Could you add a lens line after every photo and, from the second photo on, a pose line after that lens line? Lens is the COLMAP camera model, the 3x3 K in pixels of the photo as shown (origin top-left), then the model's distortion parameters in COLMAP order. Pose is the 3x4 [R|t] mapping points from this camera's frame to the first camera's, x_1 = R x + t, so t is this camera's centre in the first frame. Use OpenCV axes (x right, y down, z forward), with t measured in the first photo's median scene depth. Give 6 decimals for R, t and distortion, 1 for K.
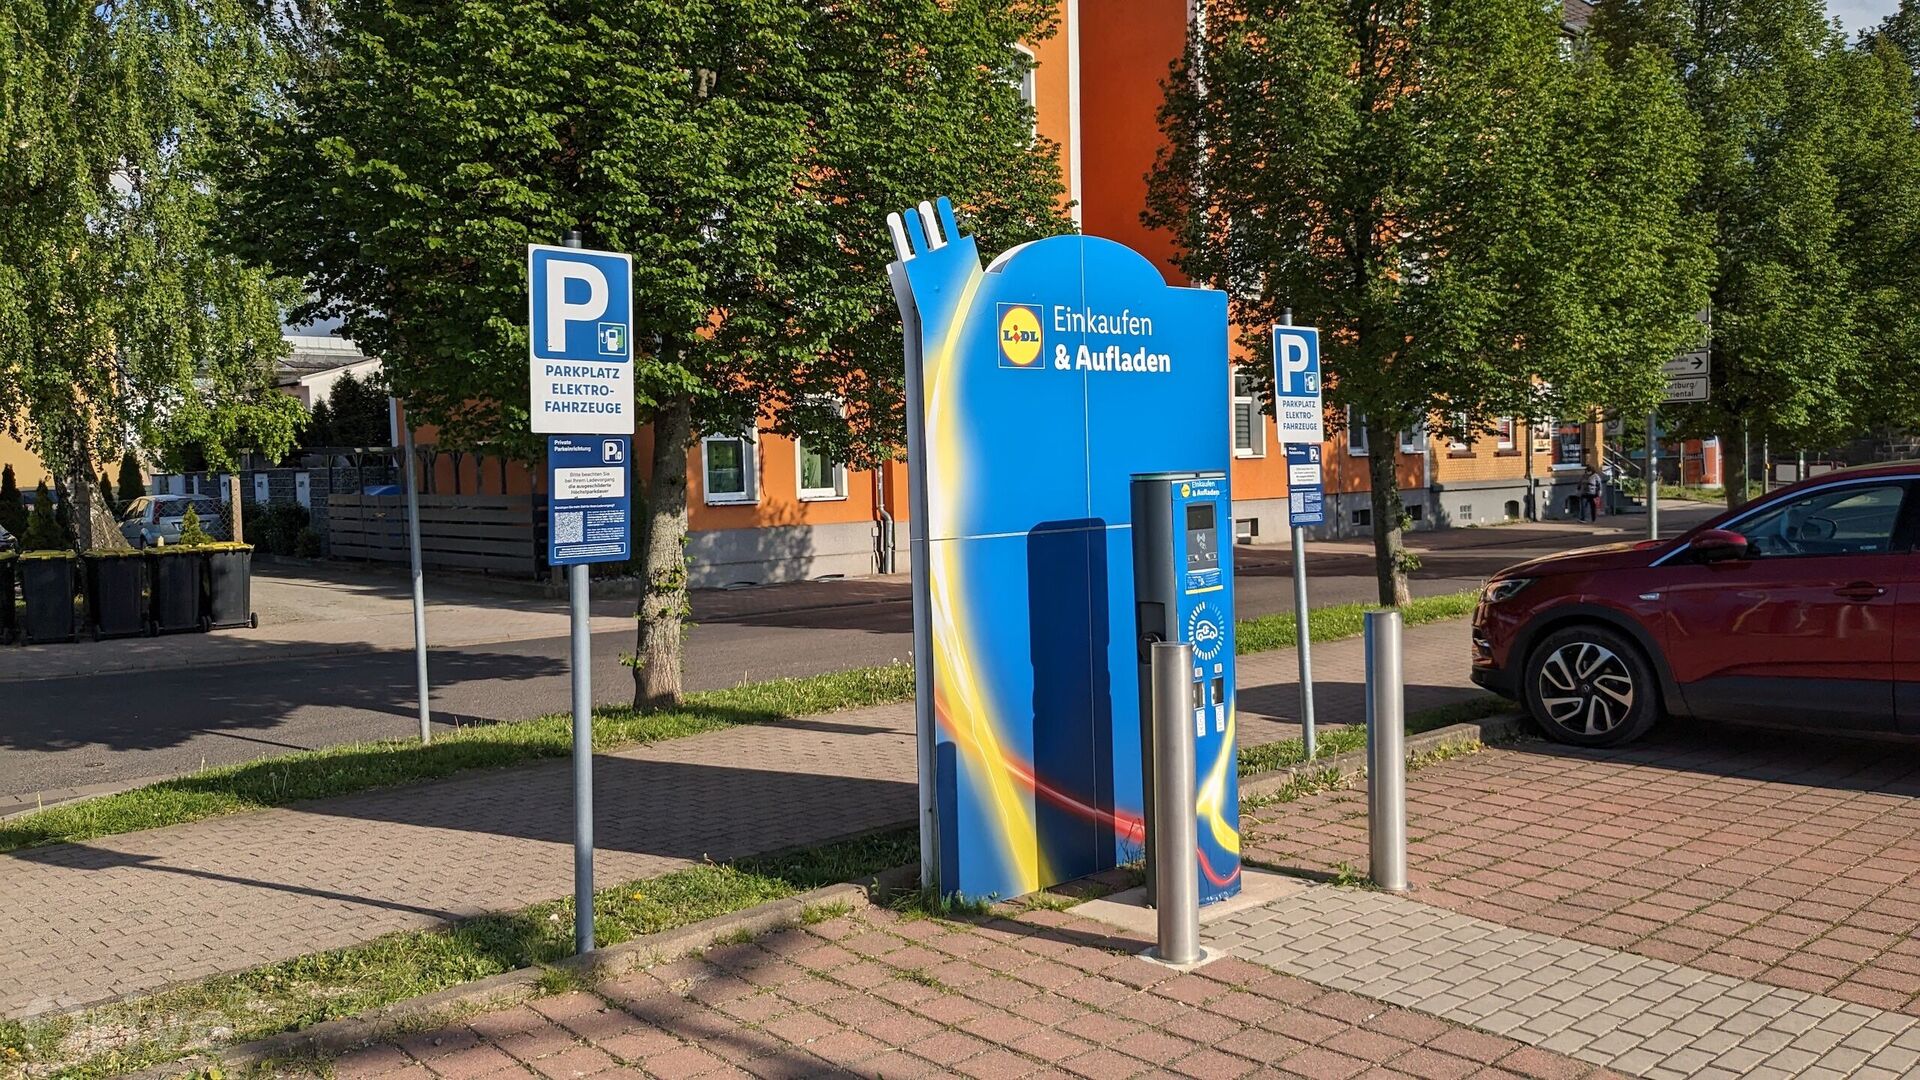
lens RADIAL K [[1475.0, 0, 920.7], [0, 1475.0, 525.9], [0, 0, 1]] dist [0.050177, -0.076902]
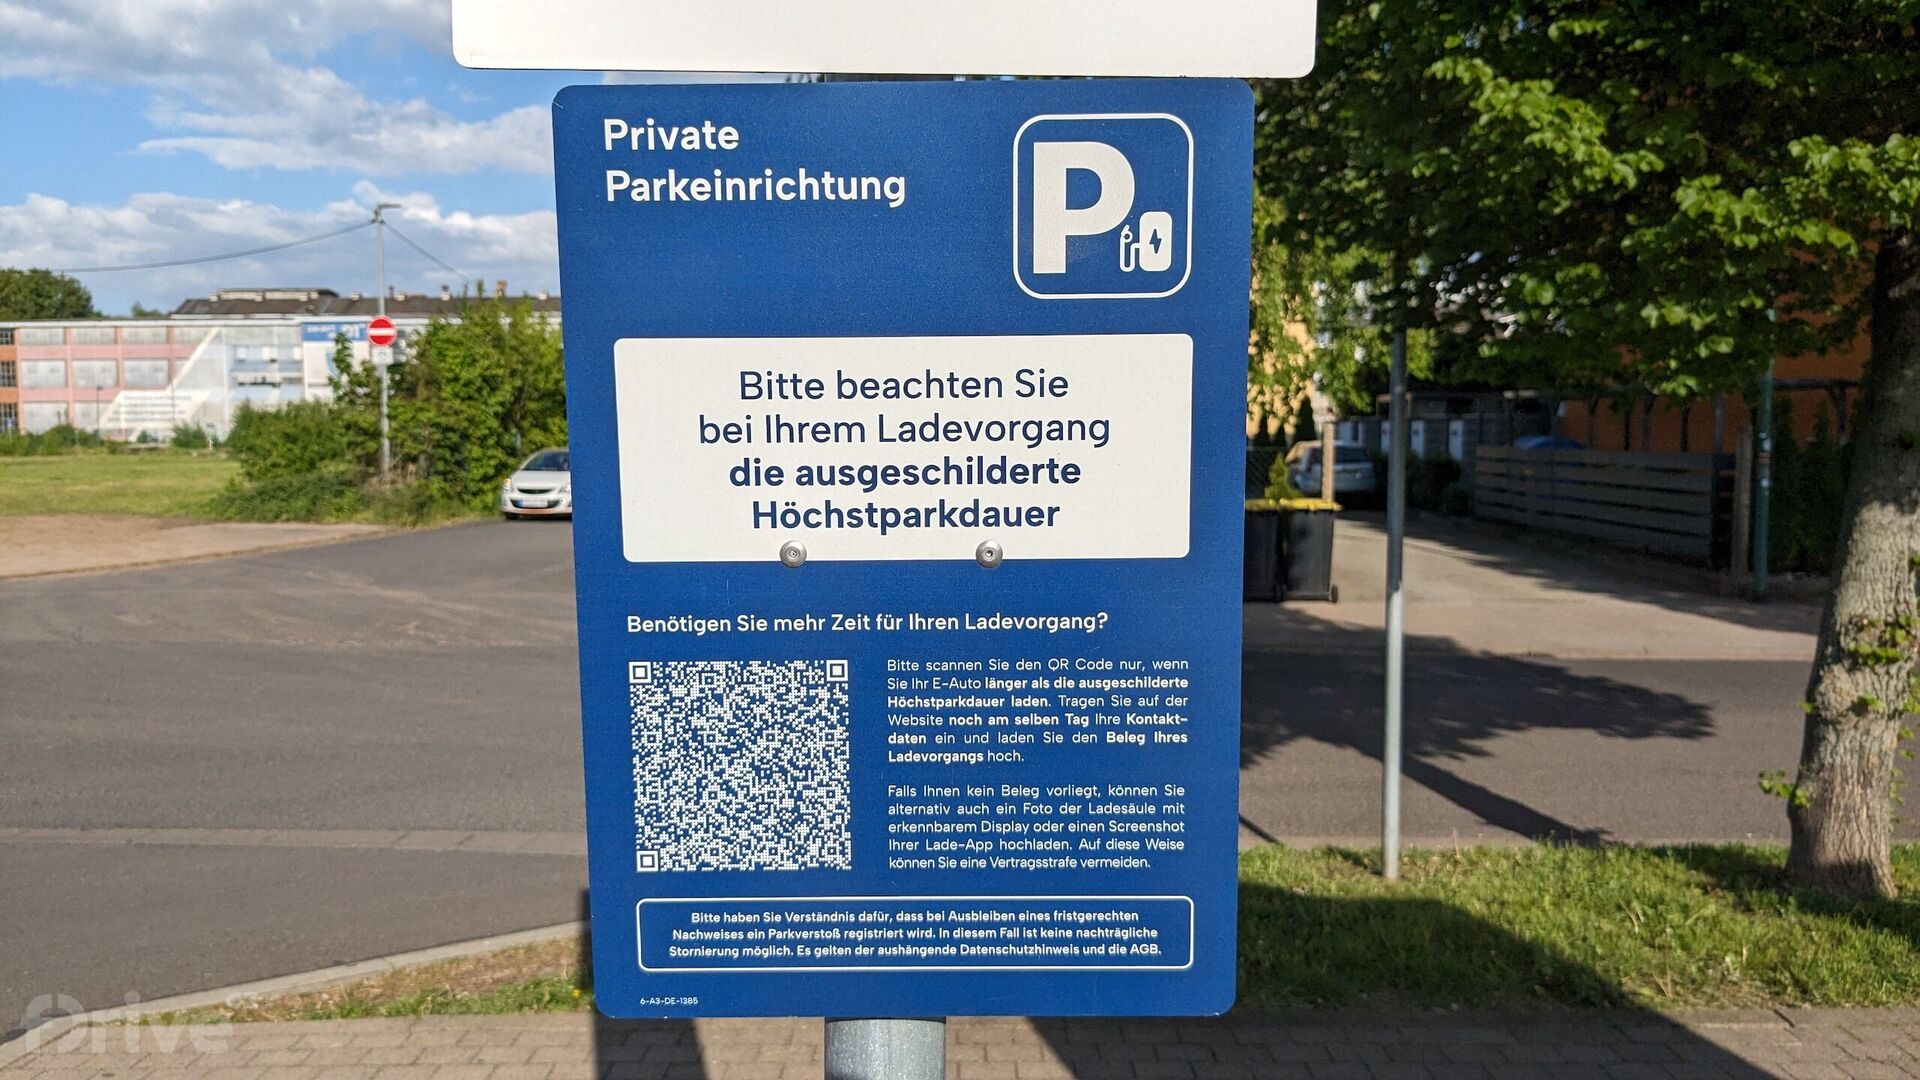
lens RADIAL K [[1475.0, 0, 989.0], [0, 1475.0, 560.5], [0, 0, 1]] dist [0.050177, -0.076902]
pose [[0.740000, 0.080272, -0.667799, -0.103820], [-0.042584, 0.996452, 0.072589, -0.023585], [0.671257, -0.025278, 0.740794, 0.734256]]
